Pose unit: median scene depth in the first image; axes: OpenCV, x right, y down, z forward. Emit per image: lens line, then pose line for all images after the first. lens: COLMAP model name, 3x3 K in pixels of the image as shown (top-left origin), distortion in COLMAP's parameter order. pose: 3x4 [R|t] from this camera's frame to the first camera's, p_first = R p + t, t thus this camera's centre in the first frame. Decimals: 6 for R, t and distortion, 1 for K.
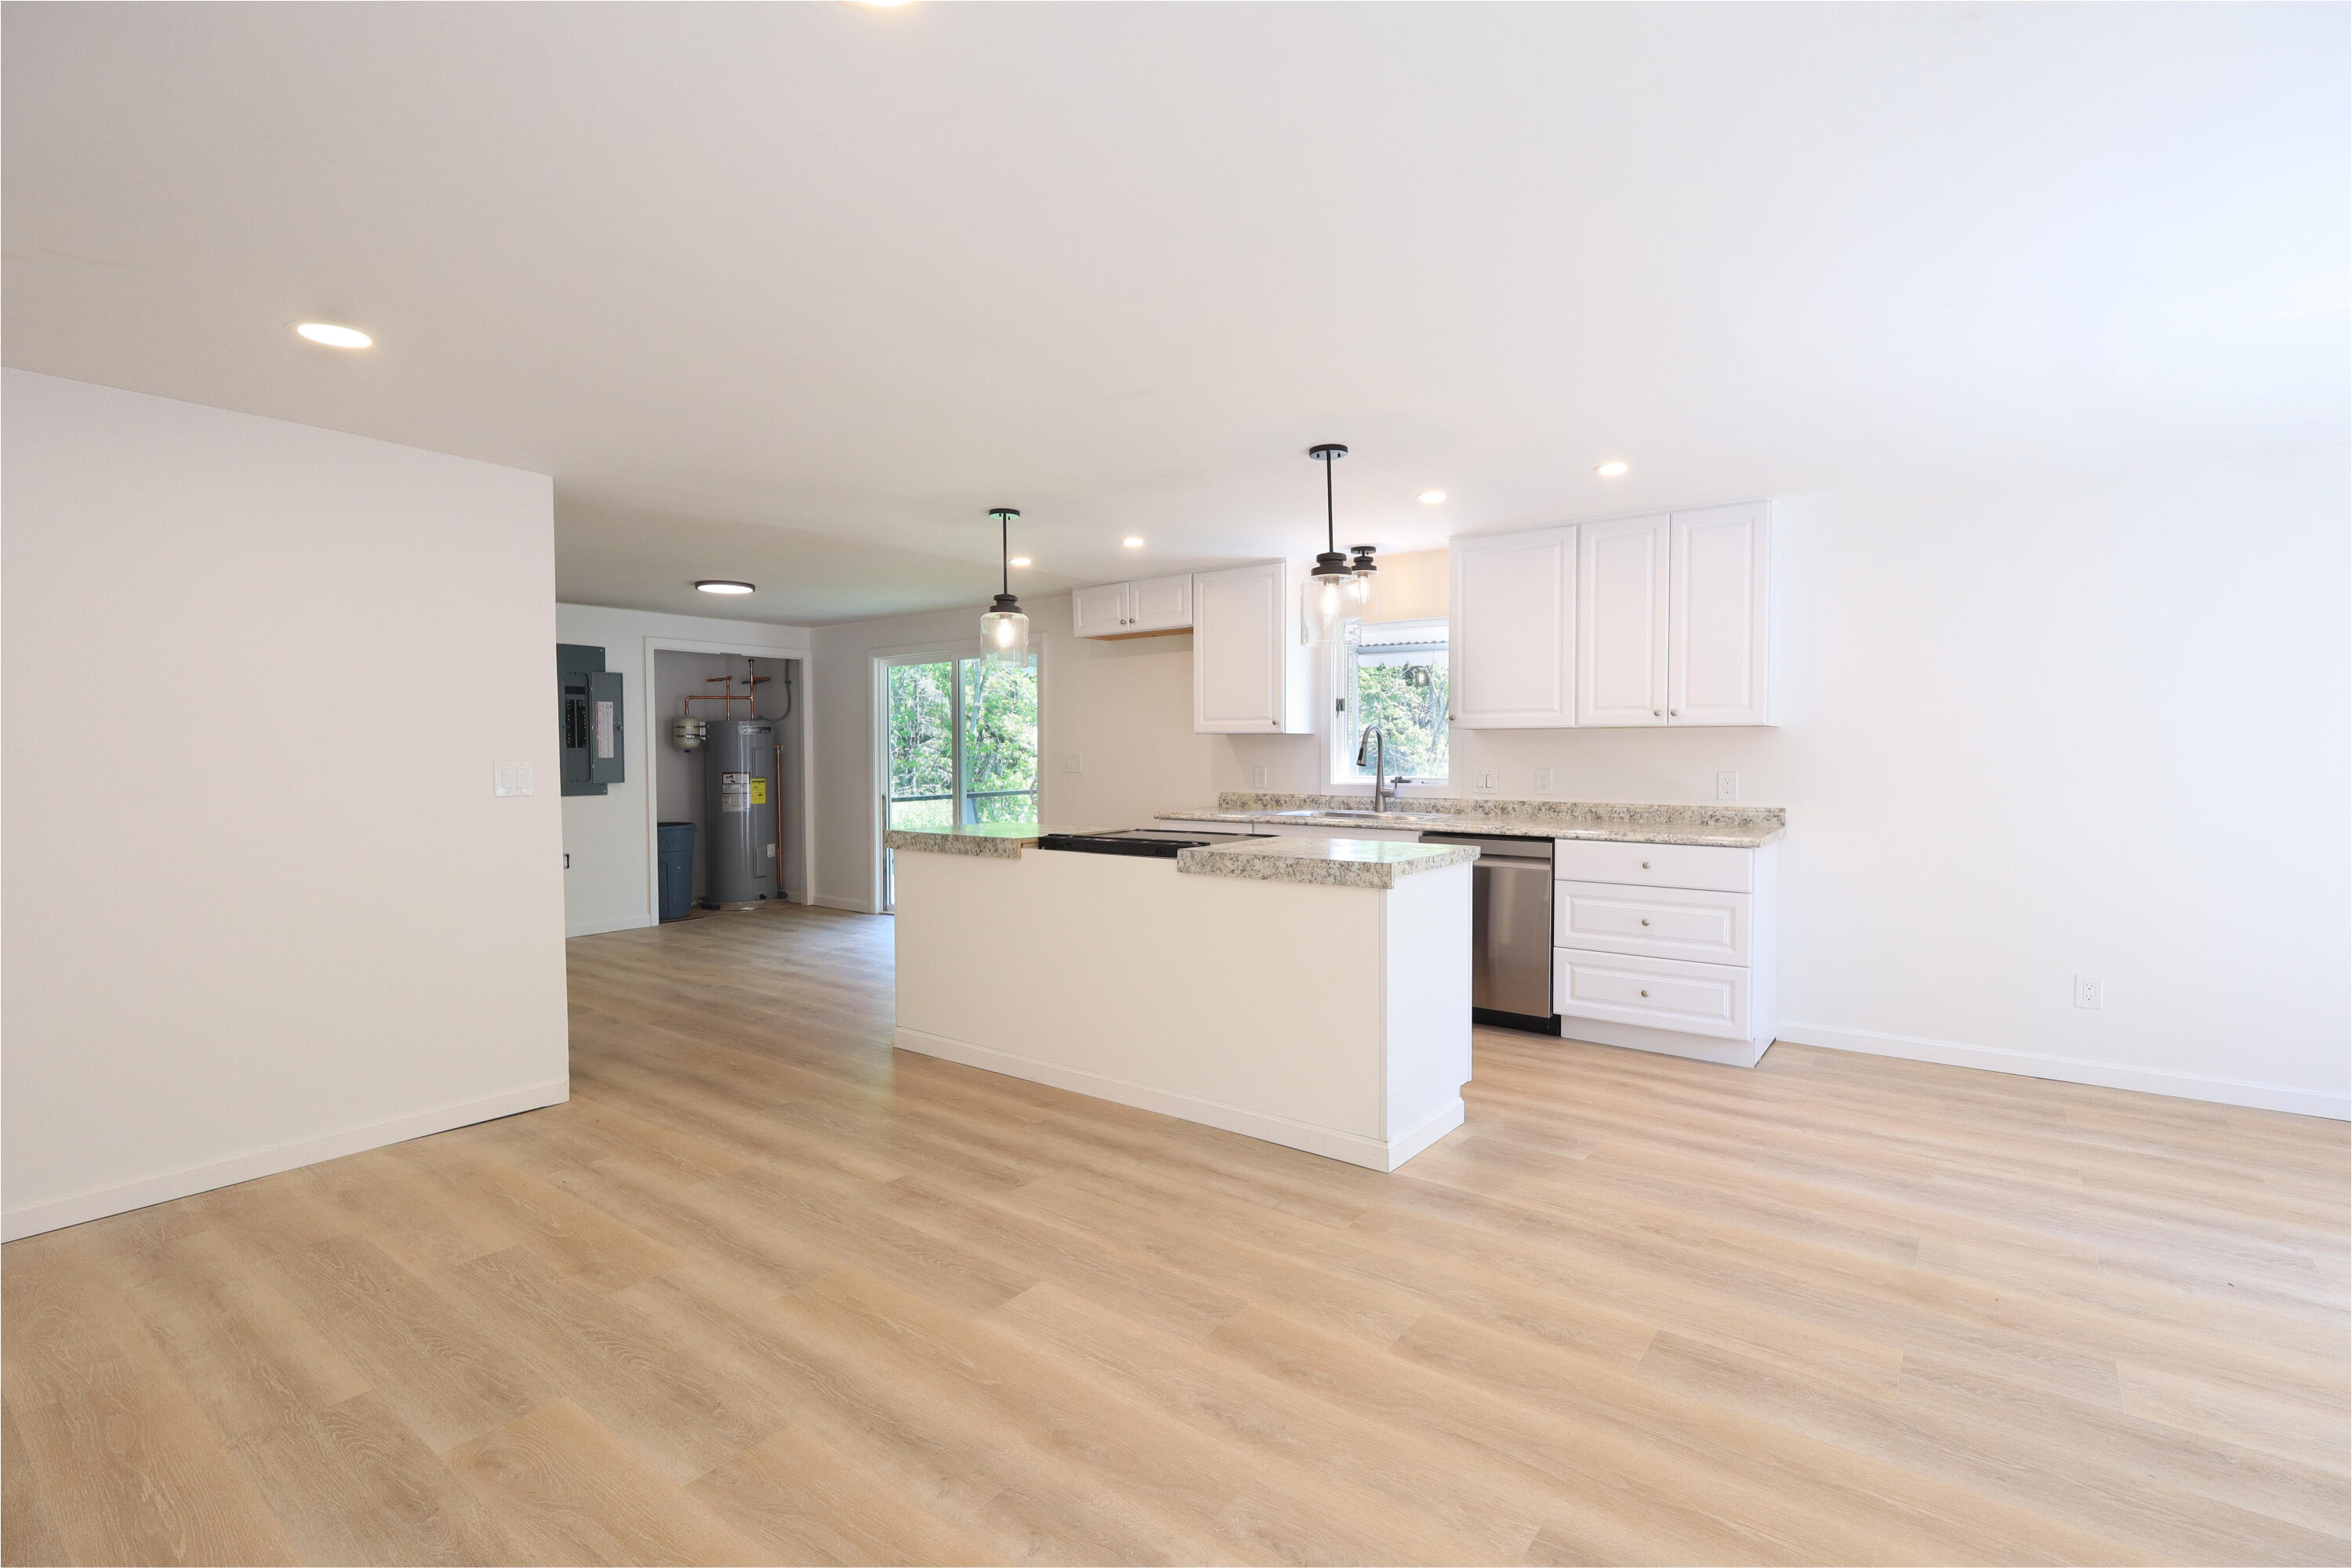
lens RADIAL K [[1086.6, 0, 1181.0], [0, 1086.6, 781.6], [0, 0, 1]] dist [0.000233, 0.000990]
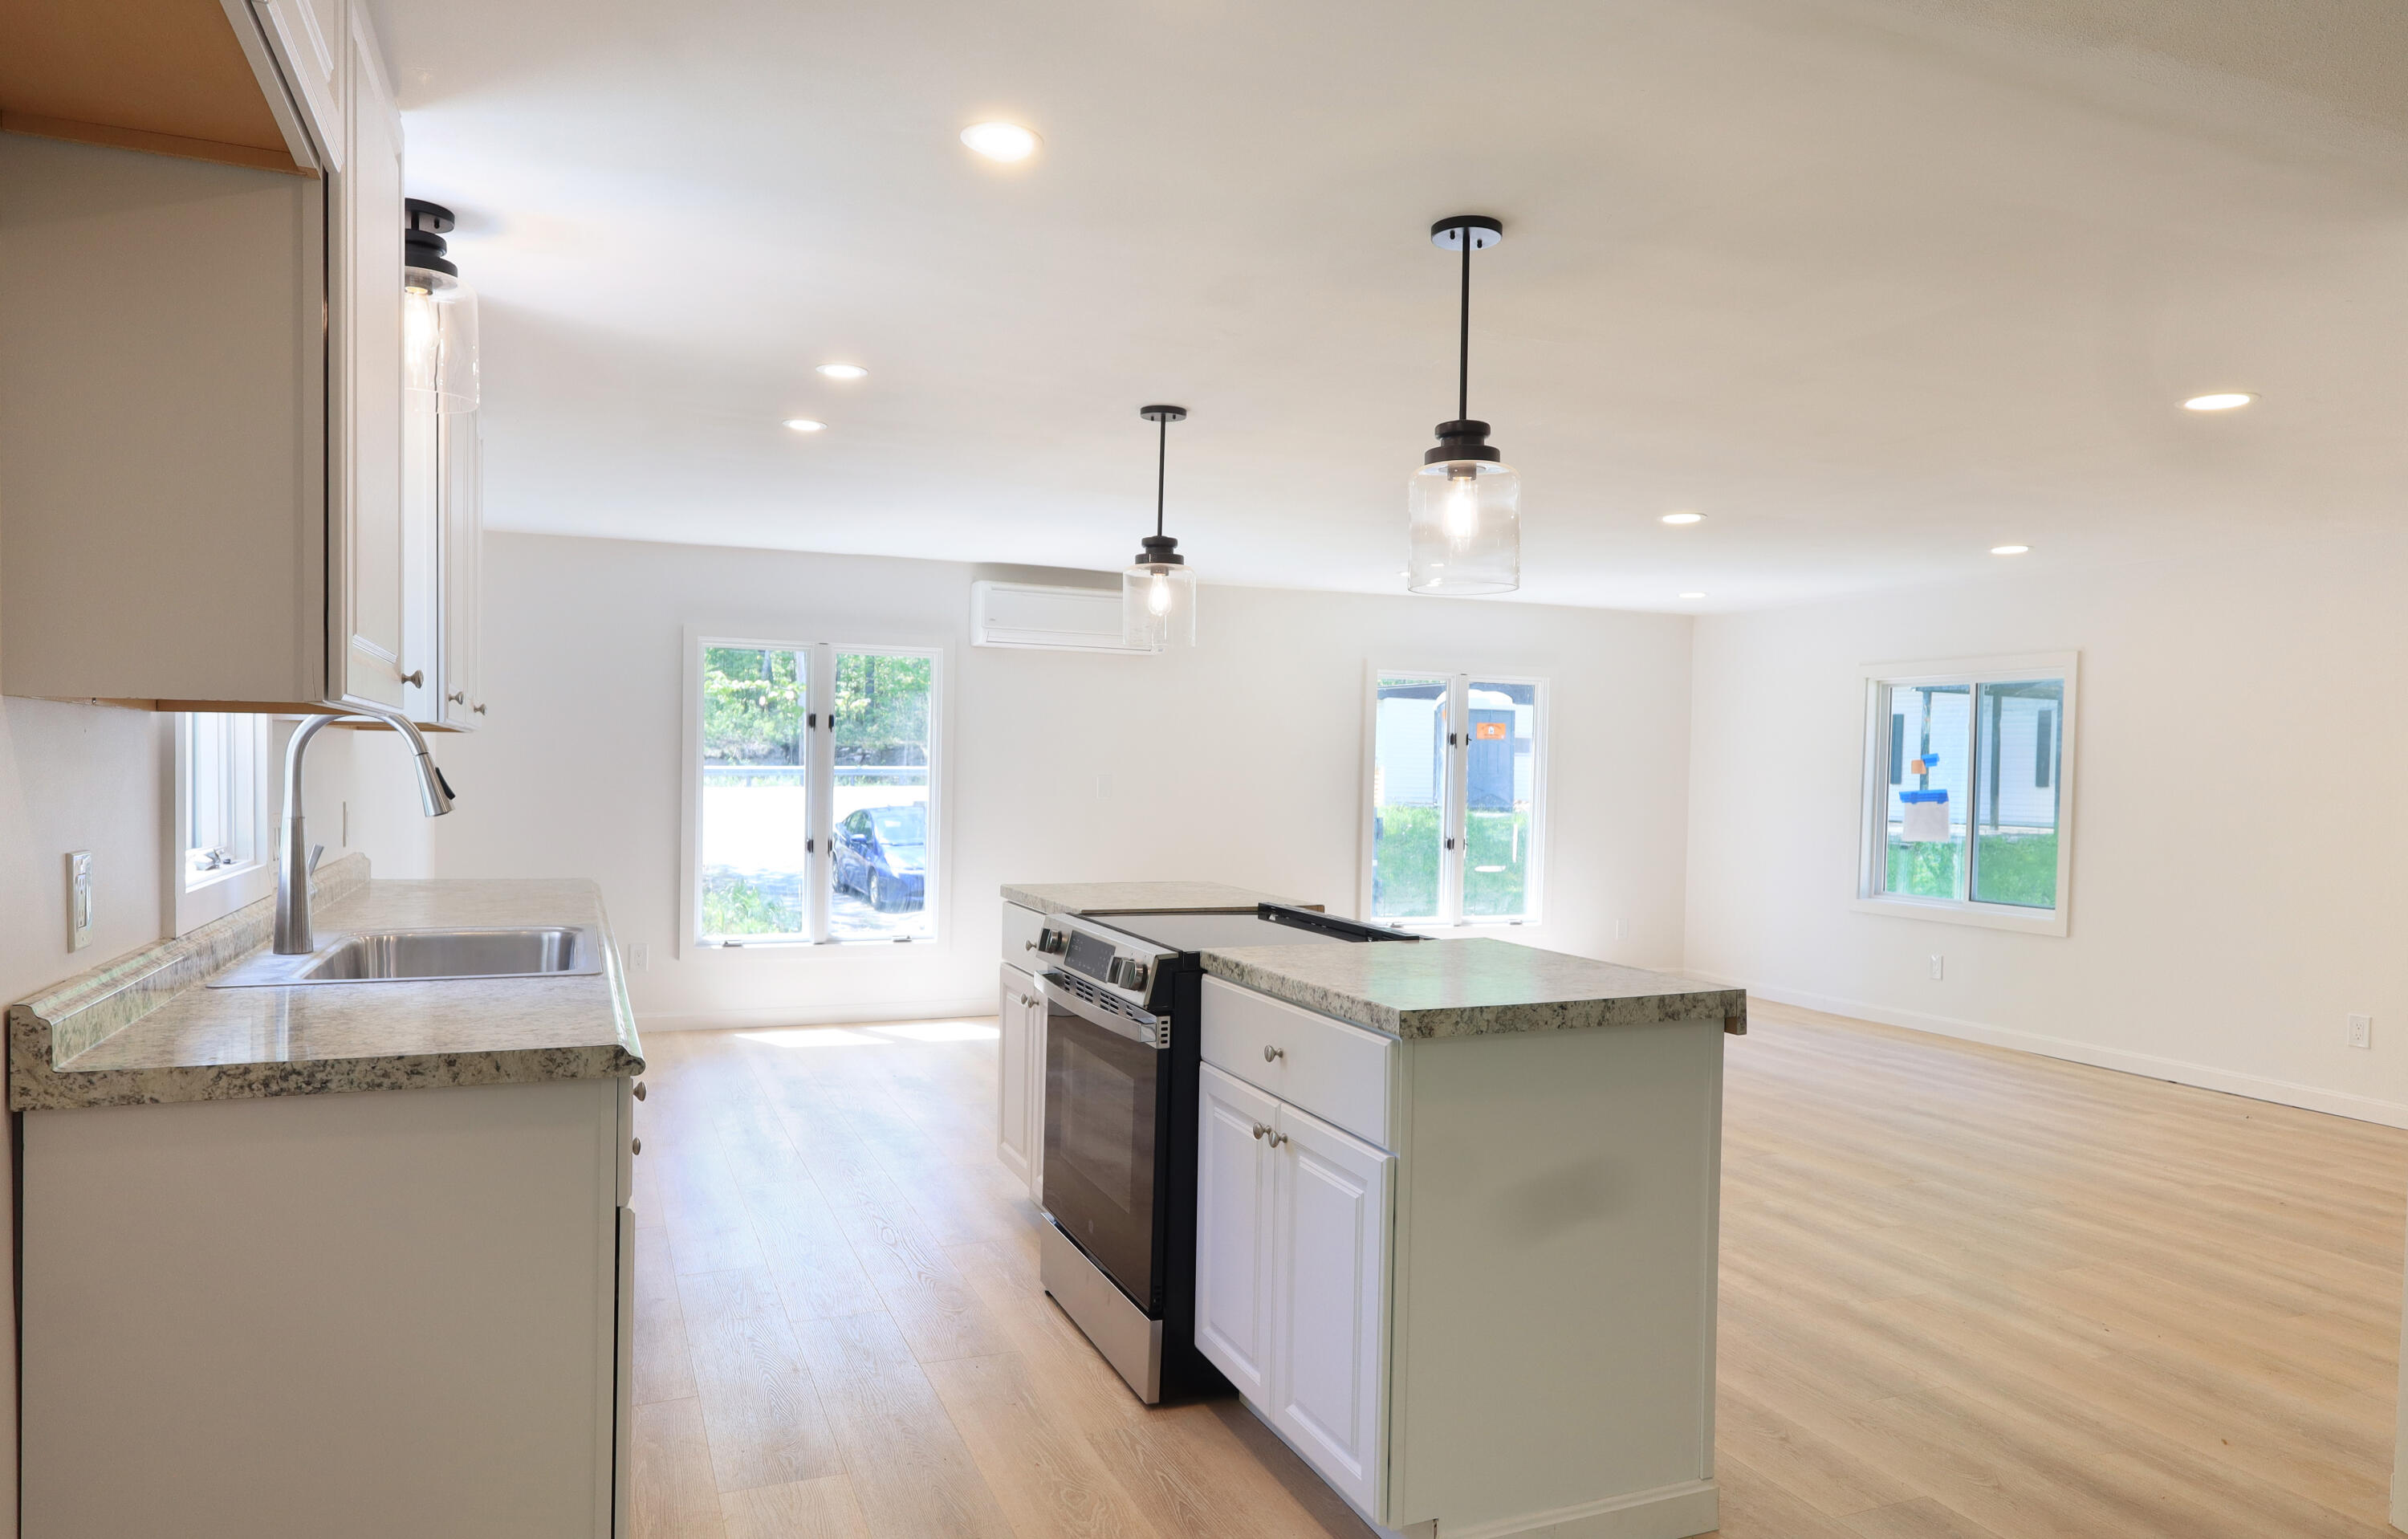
lens RADIAL K [[1527.5, 0, 1235.8], [0, 1527.5, 782.8], [0, 0, 1]] dist [0.002941, -0.000239]
pose [[-0.873345, -0.016428, 0.486825, -0.480319], [0.002254, 0.999284, 0.037765, -0.066557], [-0.487097, 0.034079, -0.872683, 1.990409]]
